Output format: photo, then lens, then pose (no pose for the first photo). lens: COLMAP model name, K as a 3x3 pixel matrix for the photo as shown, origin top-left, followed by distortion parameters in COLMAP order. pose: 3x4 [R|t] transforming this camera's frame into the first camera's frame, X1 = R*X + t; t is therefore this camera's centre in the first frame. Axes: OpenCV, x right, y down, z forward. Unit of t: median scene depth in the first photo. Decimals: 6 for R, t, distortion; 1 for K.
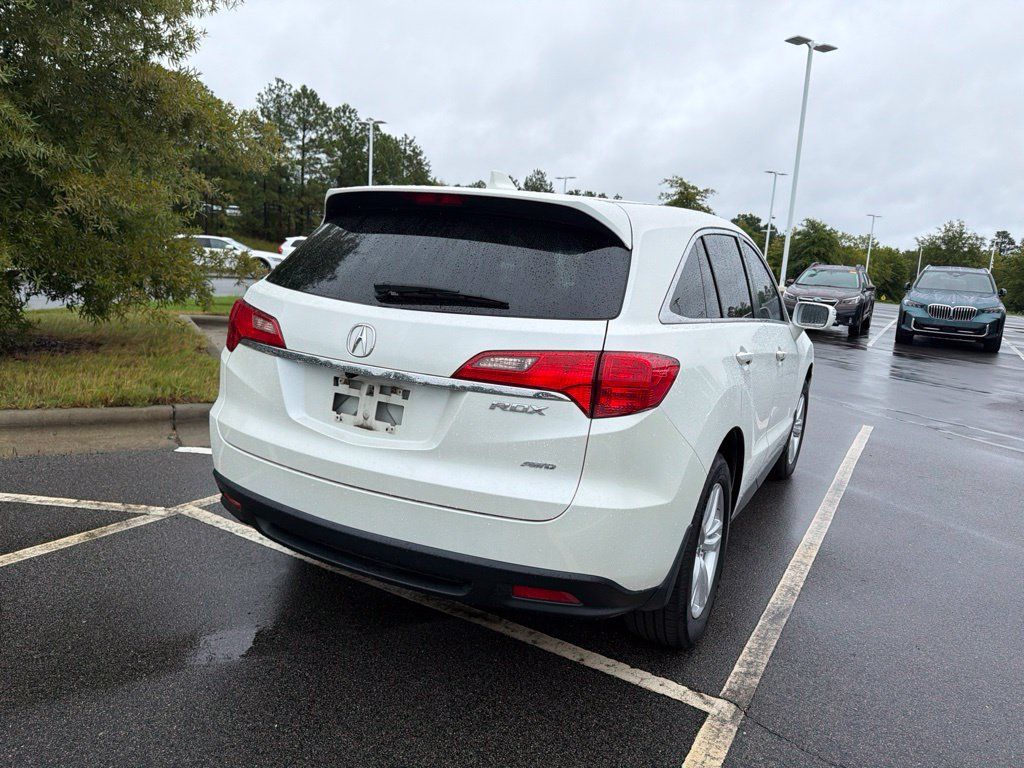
lens RADIAL K [[729.8, 0, 517.8], [0, 729.8, 377.0], [0, 0, 1]] dist [0.038248, -0.046431]
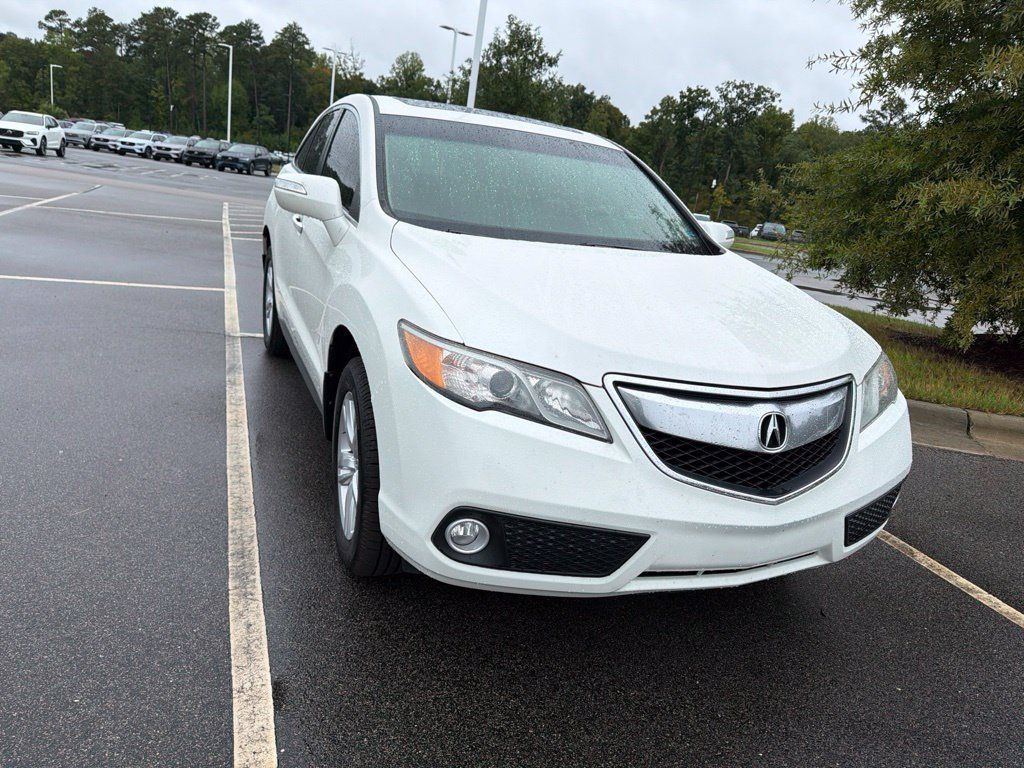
lens RADIAL K [[729.8, 0, 516.2], [0, 729.8, 389.3], [0, 0, 1]] dist [0.038248, -0.046431]
pose [[-0.620933, 0.067315, -0.780968, 1.002594], [-0.301602, 0.899089, 0.317295, -0.237337], [0.723518, 0.432560, -0.537972, 1.933051]]
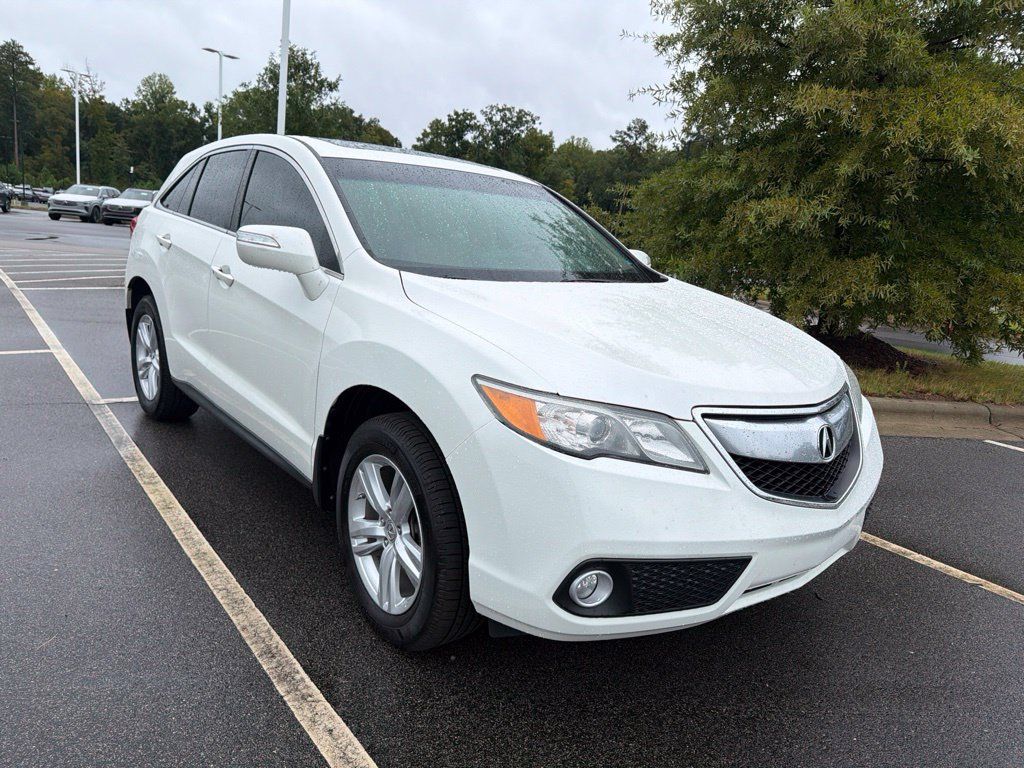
lens RADIAL K [[729.8, 0, 516.8], [0, 729.8, 379.8], [0, 0, 1]] dist [0.038248, -0.046431]
pose [[-0.373660, 0.090687, -0.923122, 1.107643], [-0.271104, 0.941075, 0.202188, -0.194418], [0.887063, 0.325812, -0.327057, 1.743929]]
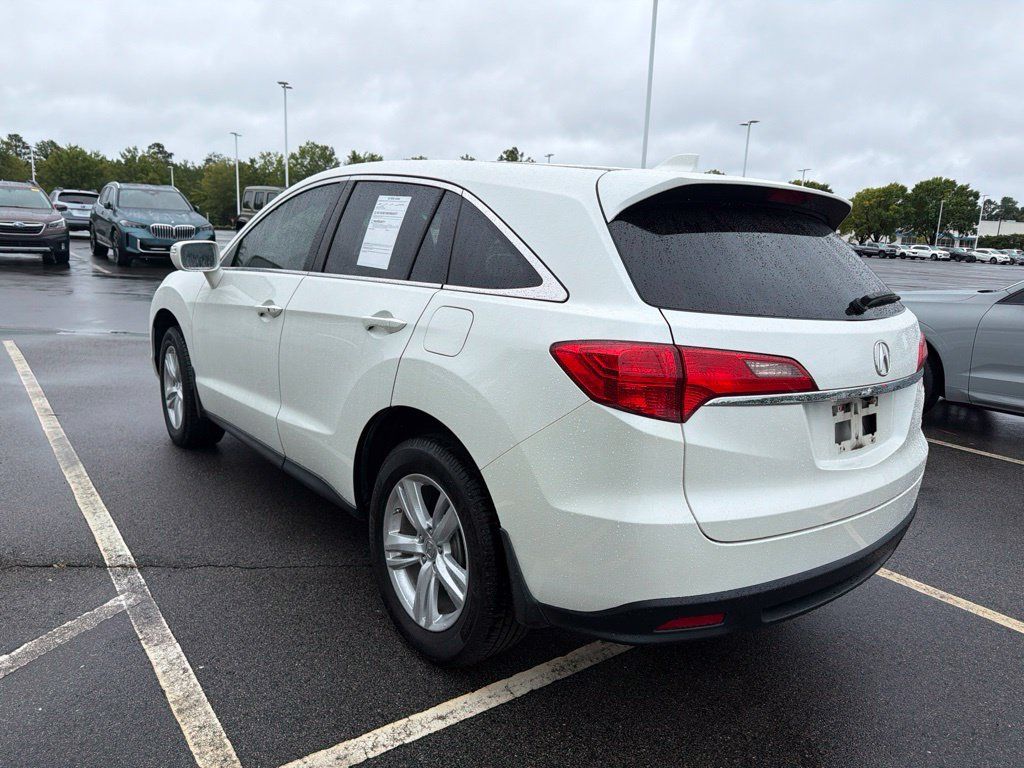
lens RADIAL K [[729.8, 0, 513.1], [0, 729.8, 376.5], [0, 0, 1]] dist [0.038248, -0.046431]
pose [[0.381770, -0.234722, 0.893956, -0.791985], [0.120854, 0.971589, 0.203494, -0.176244], [-0.916322, 0.030350, 0.399290, 0.664948]]
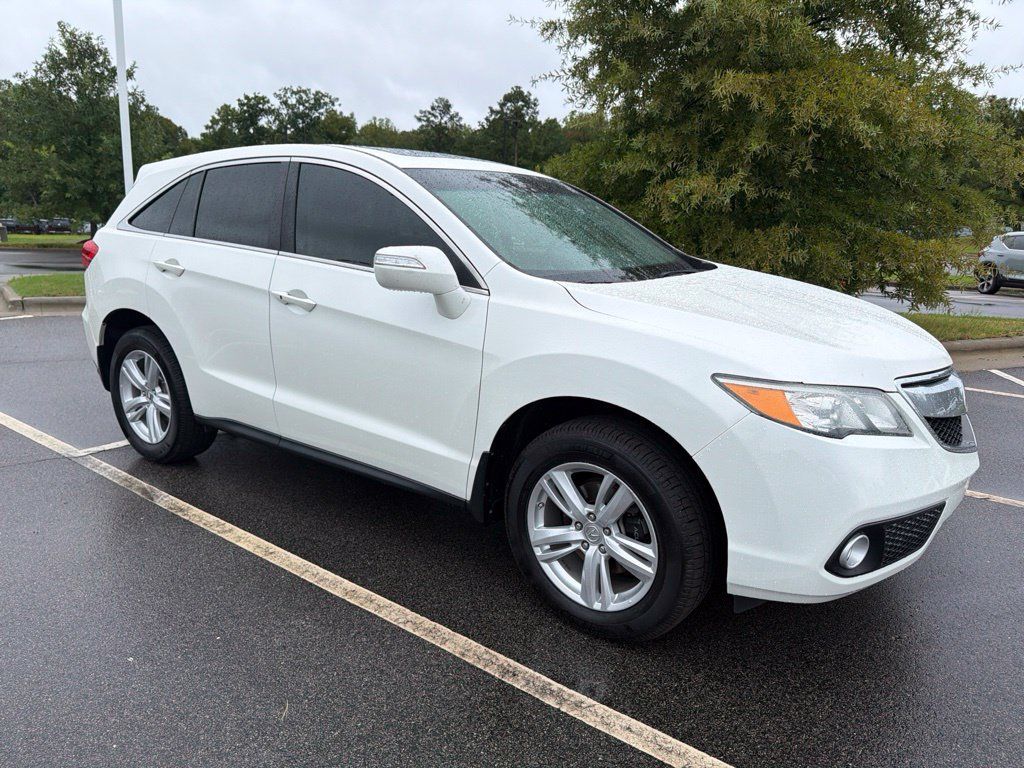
lens RADIAL K [[729.8, 0, 516.5], [0, 729.8, 389.1], [0, 0, 1]] dist [0.038248, -0.046431]
pose [[-0.135586, 0.155638, -0.978465, 1.209774], [-0.201232, 0.962674, 0.181011, -0.140144], [0.970114, 0.221441, -0.099206, 1.436642]]
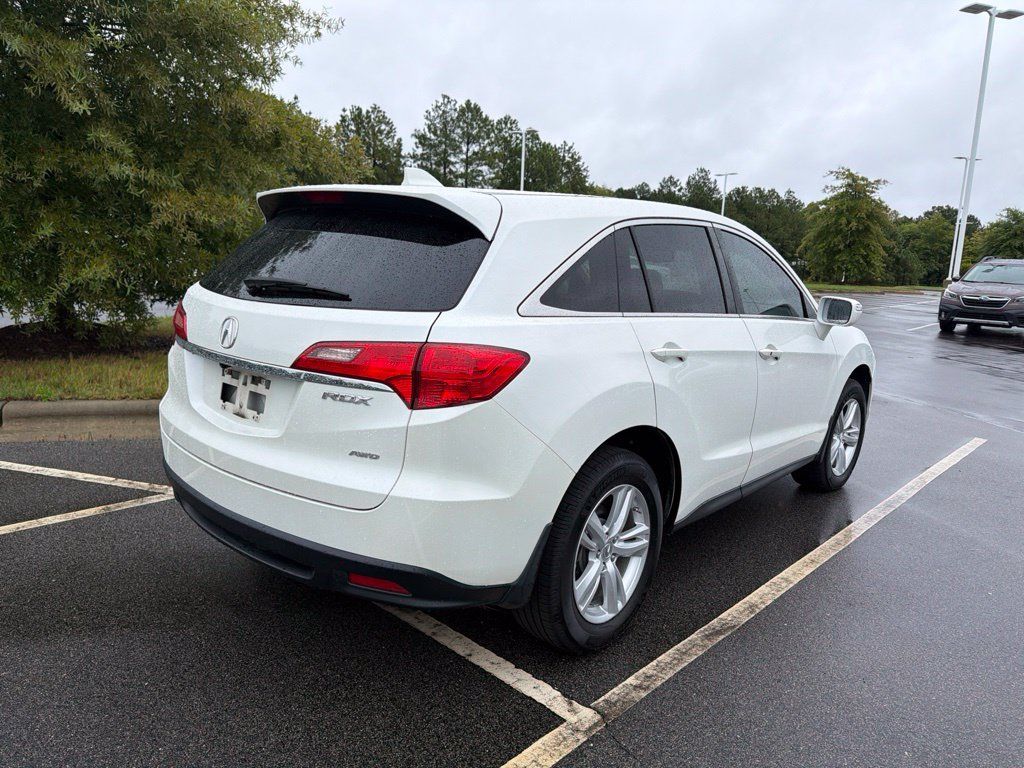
lens RADIAL K [[729.8, 0, 519.2], [0, 729.8, 386.0], [0, 0, 1]] dist [0.038248, -0.046431]
pose [[0.974321, 0.013520, -0.224758, 0.273875], [-0.012431, 0.999903, 0.006259, 0.009634], [0.224821, -0.003305, 0.974395, 0.034439]]
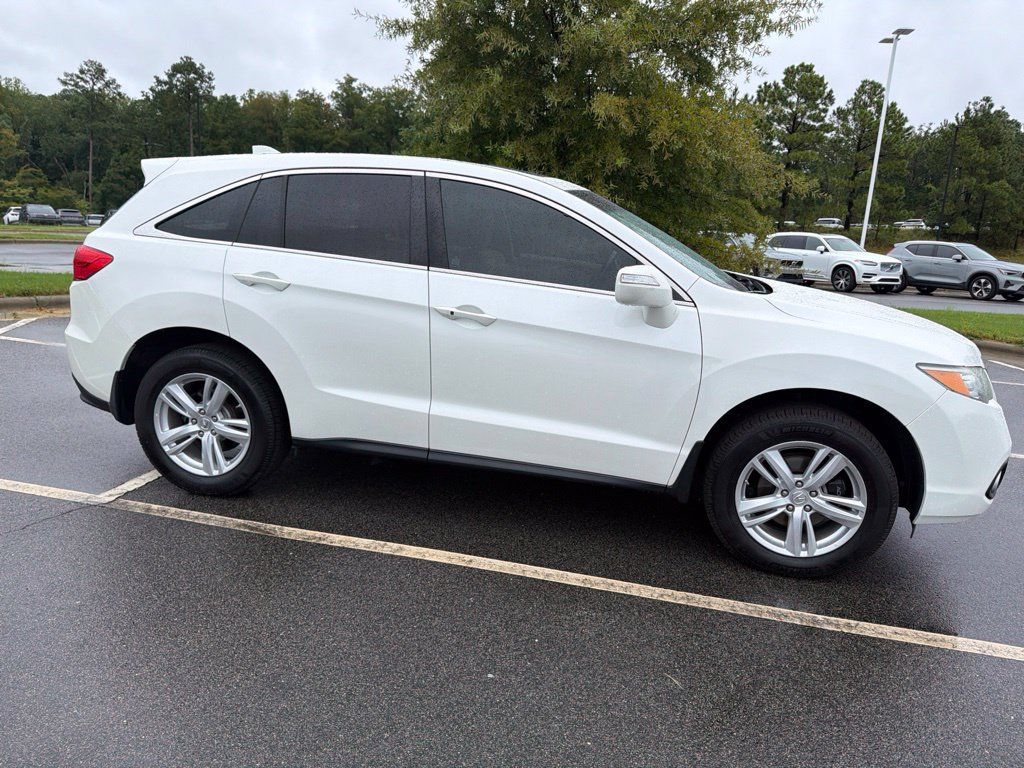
lens RADIAL K [[729.8, 0, 519.1], [0, 729.8, 384.8], [0, 0, 1]] dist [0.038248, -0.046431]
pose [[0.281312, 0.160283, -0.946136, 1.249896], [-0.192527, 0.975332, 0.107986, -0.057001], [0.940105, 0.151779, 0.305231, 0.876484]]
